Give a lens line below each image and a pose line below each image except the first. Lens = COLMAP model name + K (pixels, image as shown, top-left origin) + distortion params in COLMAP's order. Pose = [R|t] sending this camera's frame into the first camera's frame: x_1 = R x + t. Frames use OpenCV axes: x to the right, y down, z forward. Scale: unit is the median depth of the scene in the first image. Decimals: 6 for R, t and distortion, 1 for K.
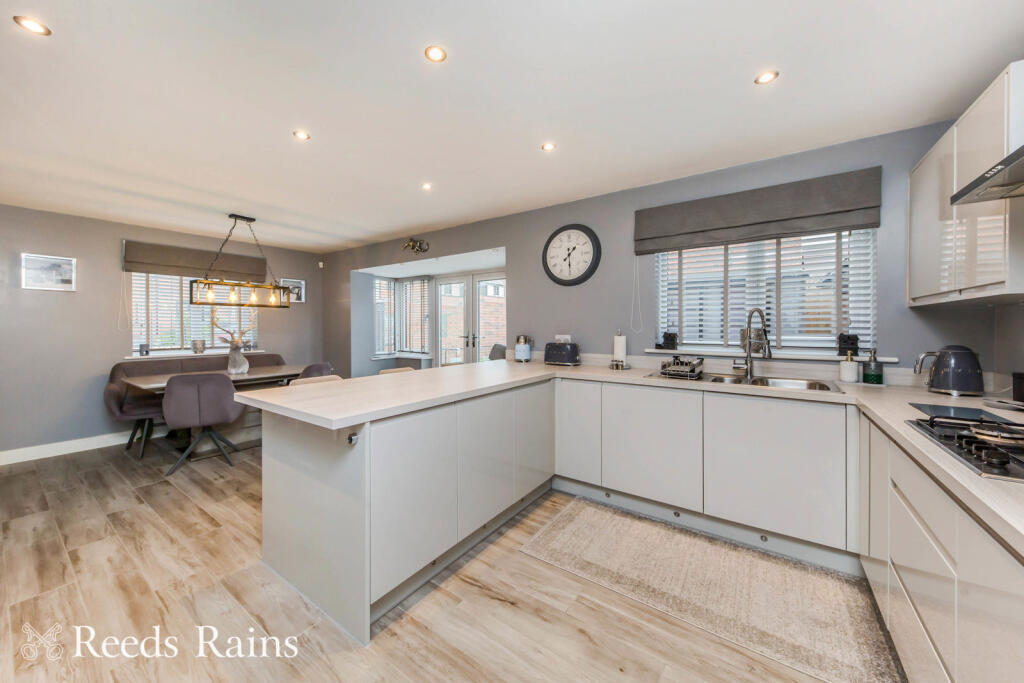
lens RADIAL K [[360.6, 0, 502.7], [0, 360.6, 326.3], [0, 0, 1]] dist [0.003715, -0.000503]
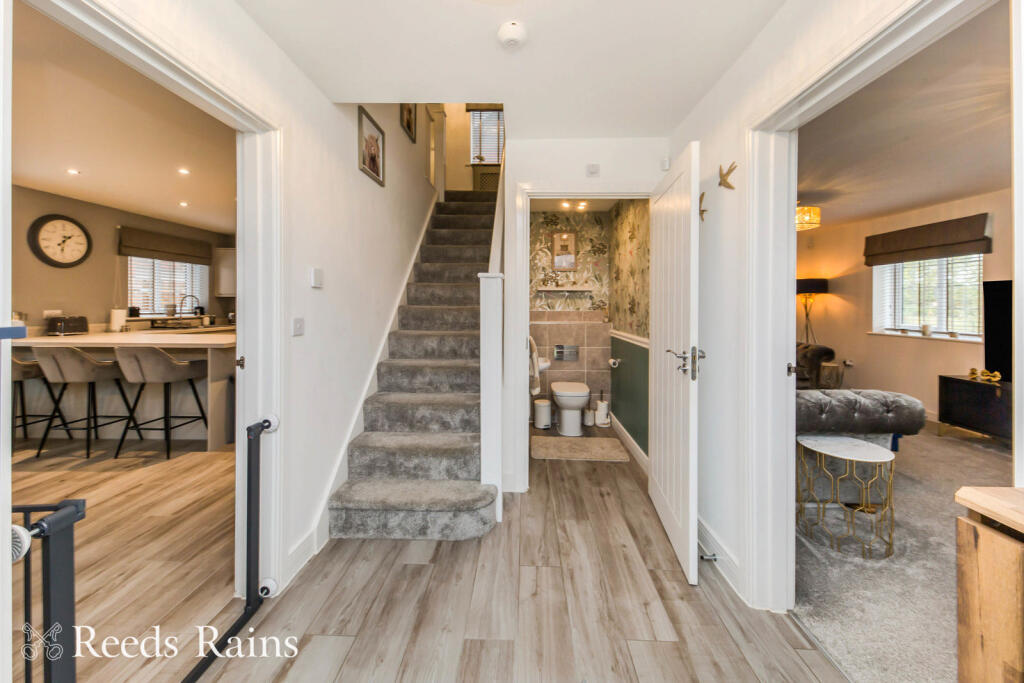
lens RADIAL K [[360.6, 0, 490.6], [0, 360.6, 307.8], [0, 0, 1]] dist [0.003715, -0.000503]
pose [[-0.542317, -0.010425, 0.840109, -1.941637], [-0.001416, 0.999933, 0.011494, 0.001265], [-0.840173, 0.005044, -0.542295, 0.596840]]
